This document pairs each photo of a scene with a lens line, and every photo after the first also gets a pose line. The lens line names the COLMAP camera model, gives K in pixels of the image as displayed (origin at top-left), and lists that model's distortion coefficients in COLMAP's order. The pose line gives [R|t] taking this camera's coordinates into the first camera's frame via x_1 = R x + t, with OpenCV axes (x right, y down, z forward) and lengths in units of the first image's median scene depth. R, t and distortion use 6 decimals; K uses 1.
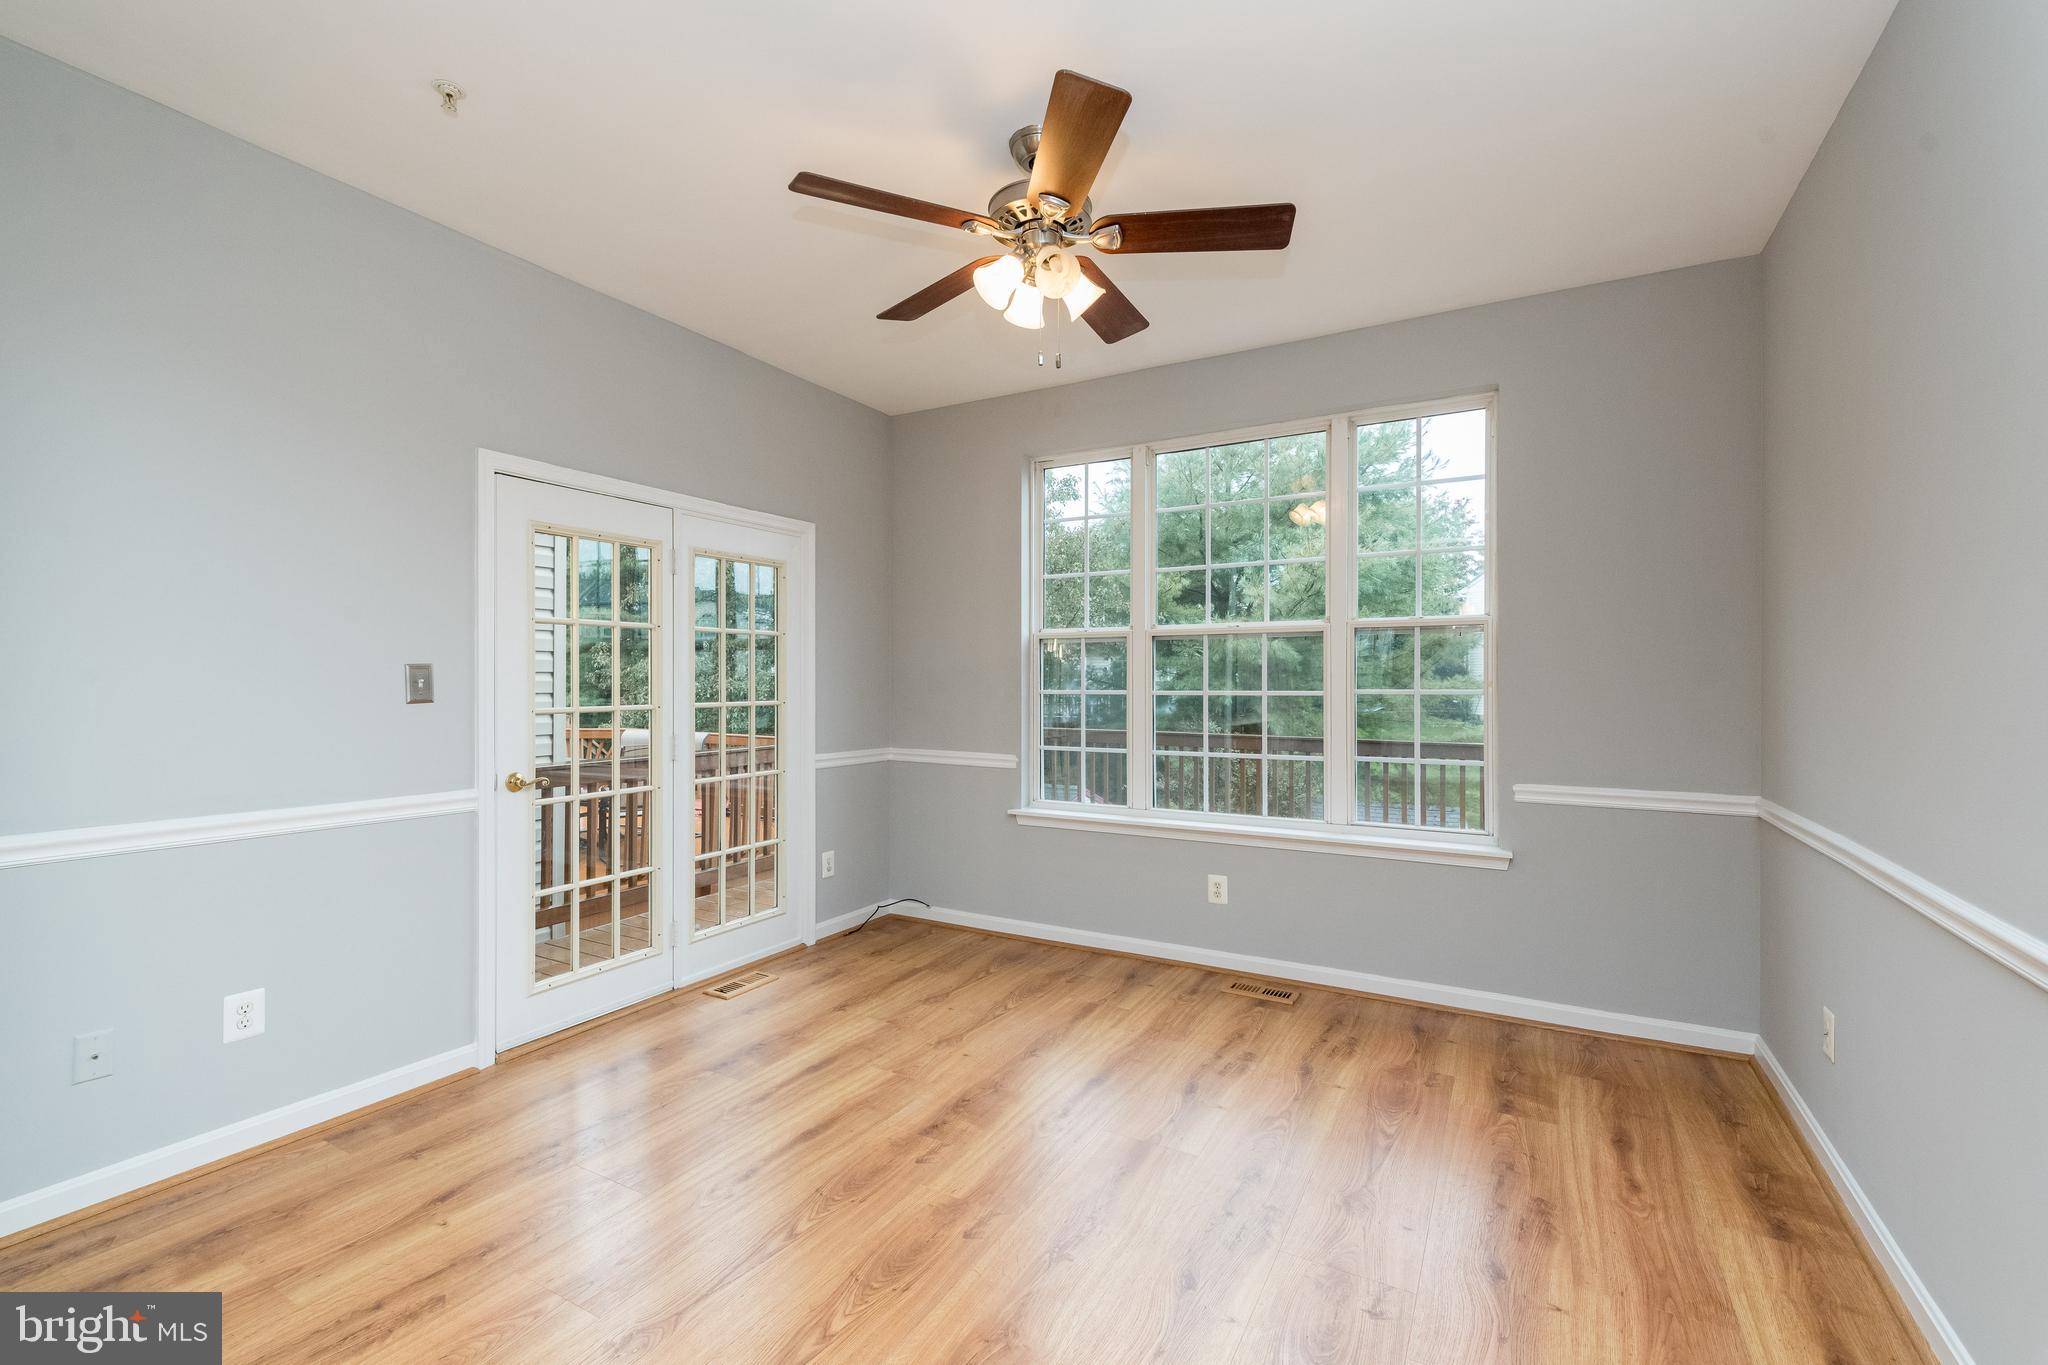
lens RADIAL K [[882.3, 0, 1024.1], [0, 882.3, 678.9], [0, 0, 1]] dist [0.019895, -0.010083]
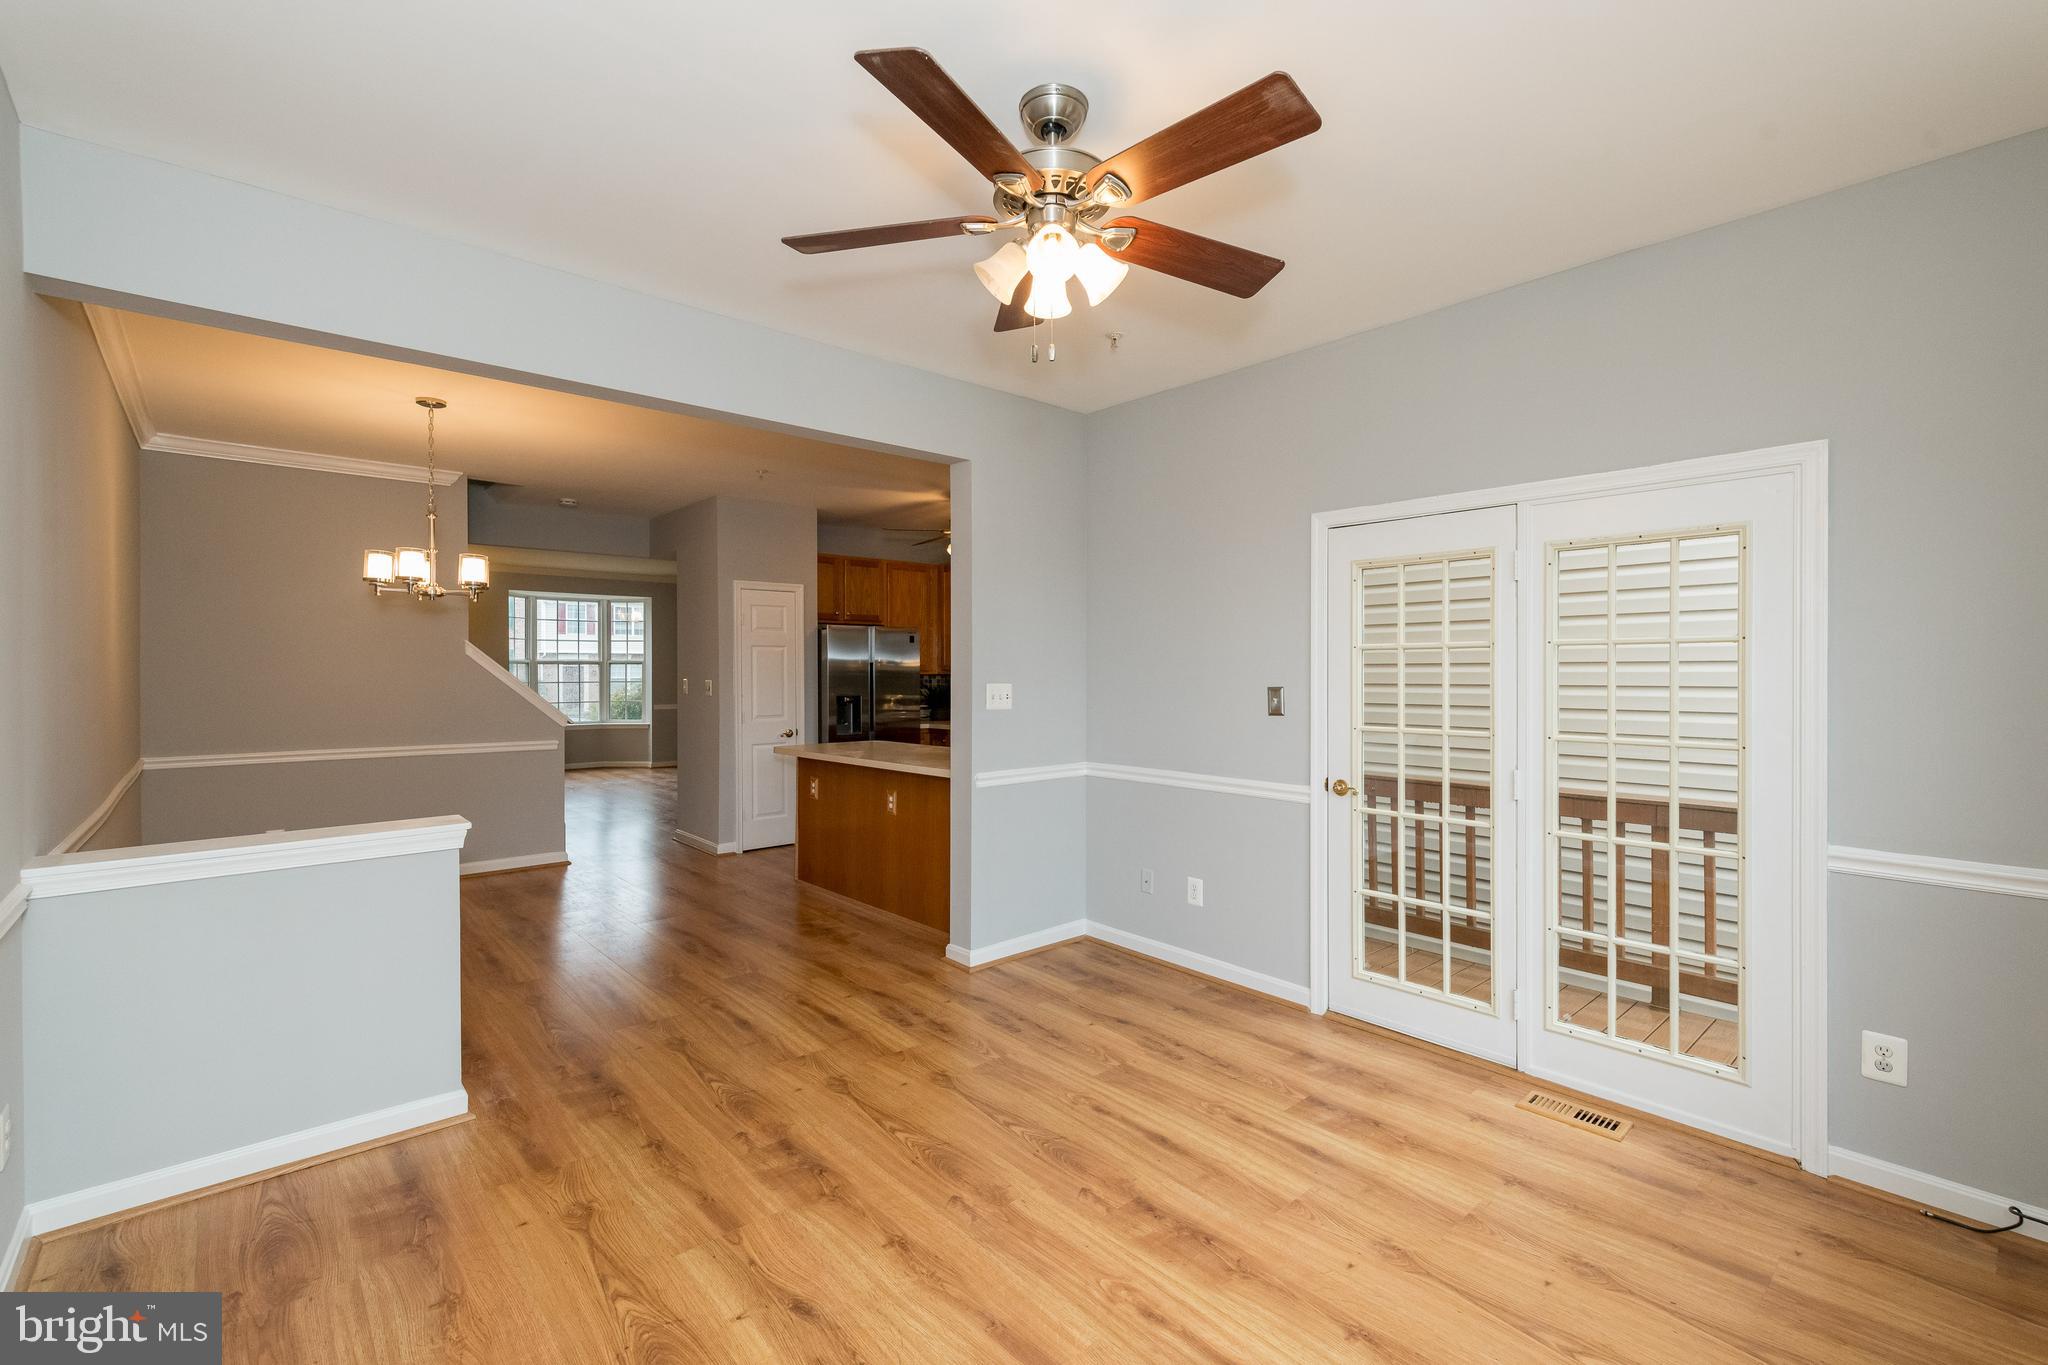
lens RADIAL K [[882.3, 0, 1024.1], [0, 882.3, 678.9], [0, 0, 1]] dist [0.019895, -0.010083]
pose [[-0.331040, 0.001238, -0.943616, 0.620238], [-0.002638, 0.999994, 0.002237, -0.026423], [0.943613, 0.003230, -0.331034, 0.923593]]
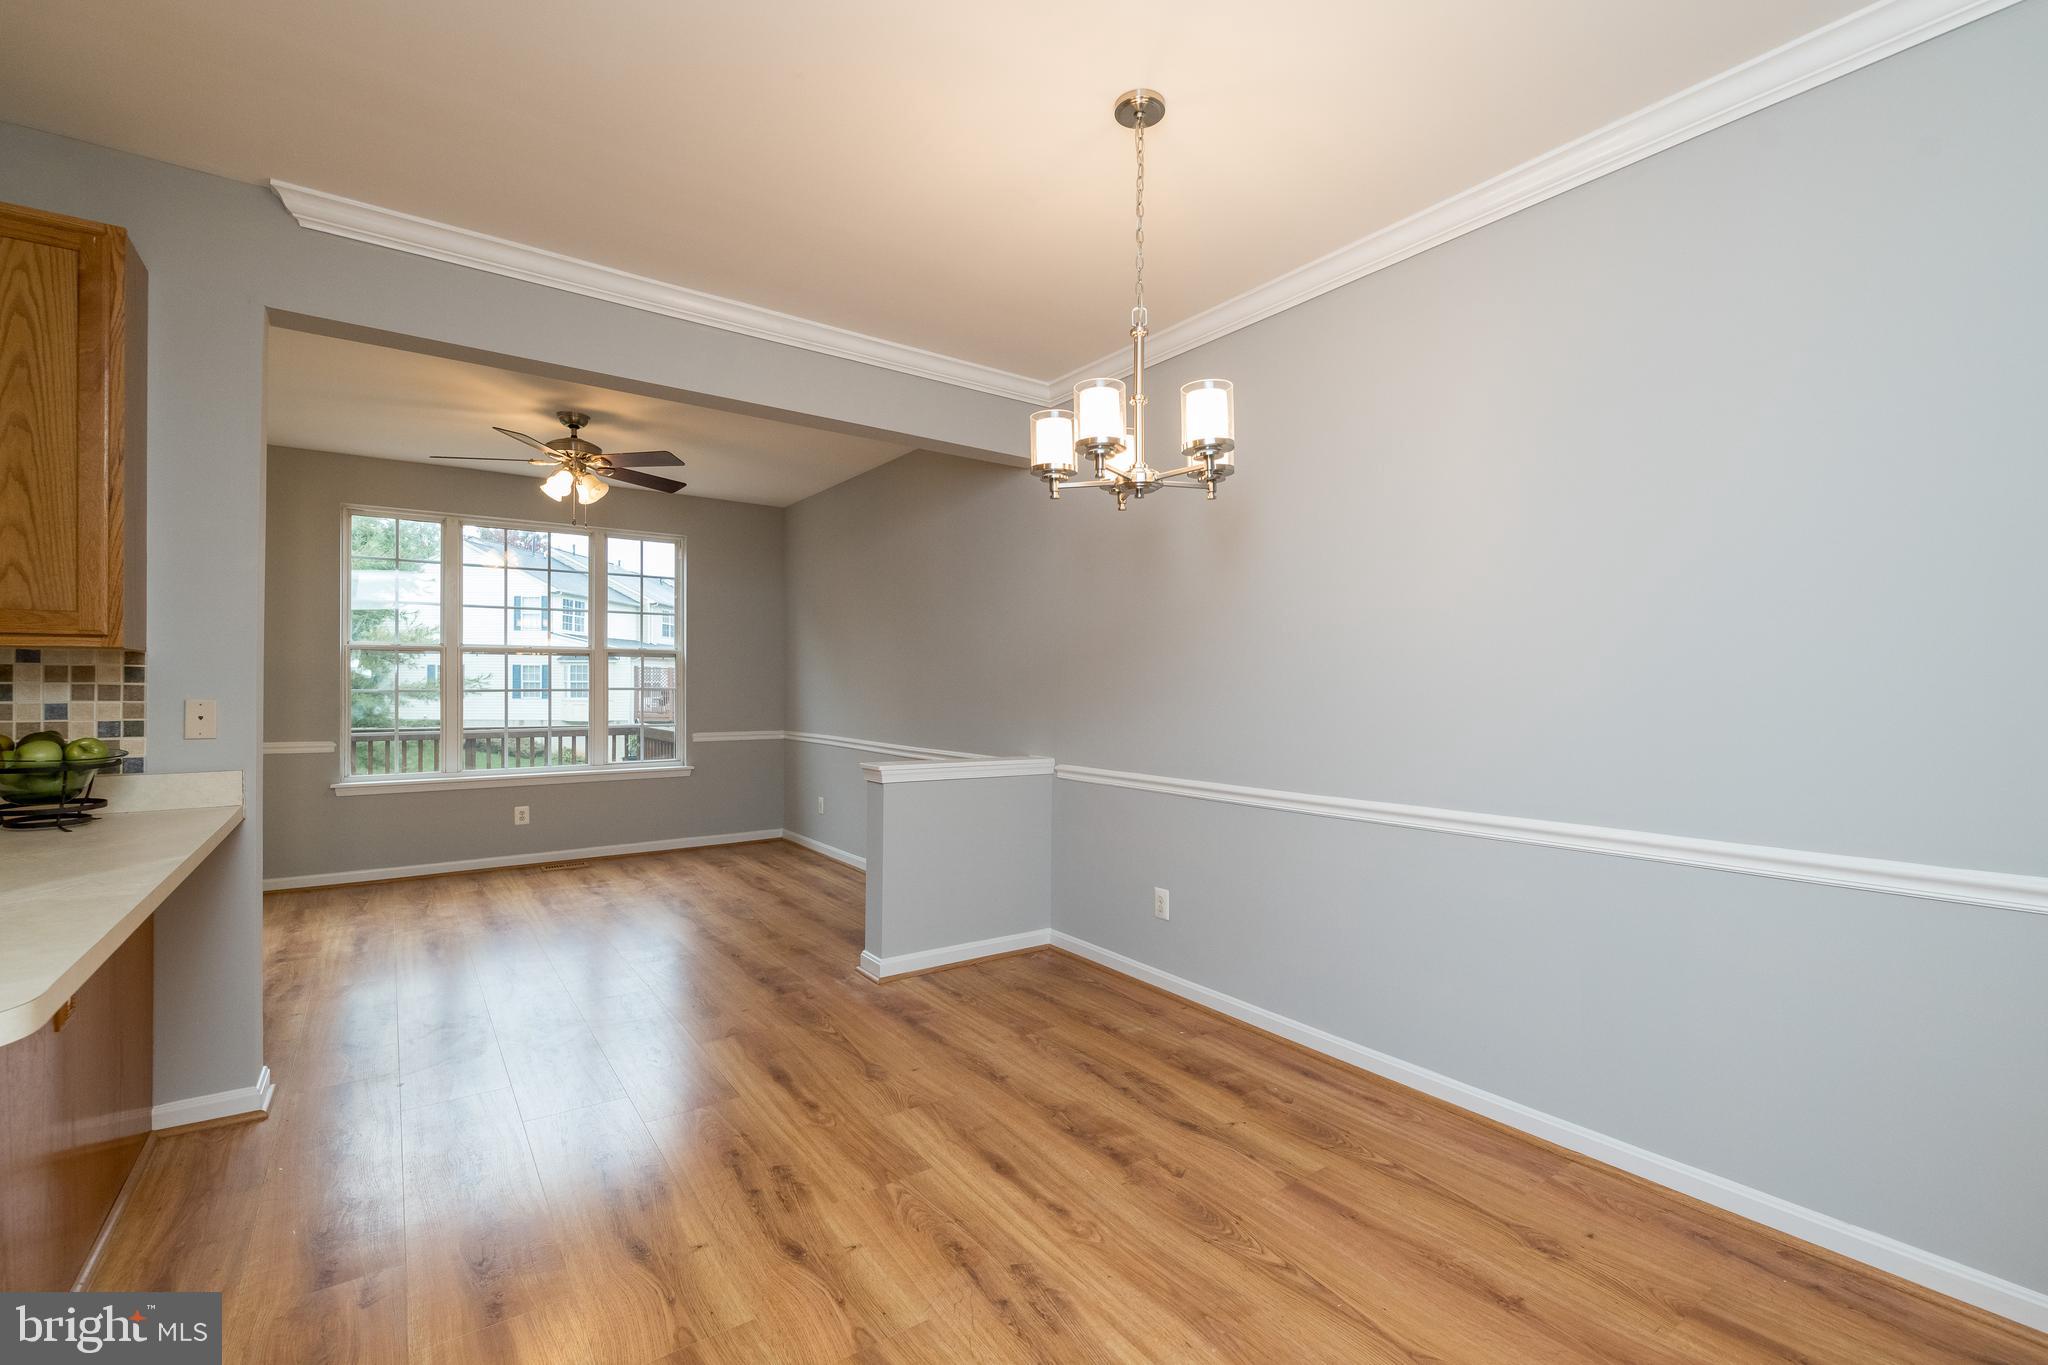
lens RADIAL K [[887.9, 0, 1033.1], [0, 887.9, 682.8], [0, 0, 1]] dist [-0.001518, -0.000839]
pose [[0.414561, 0.001527, 0.910020, -1.021205], [-0.002104, 0.999998, -0.000720, 0.002513], [-0.910019, -0.001616, 0.414563, -0.582845]]
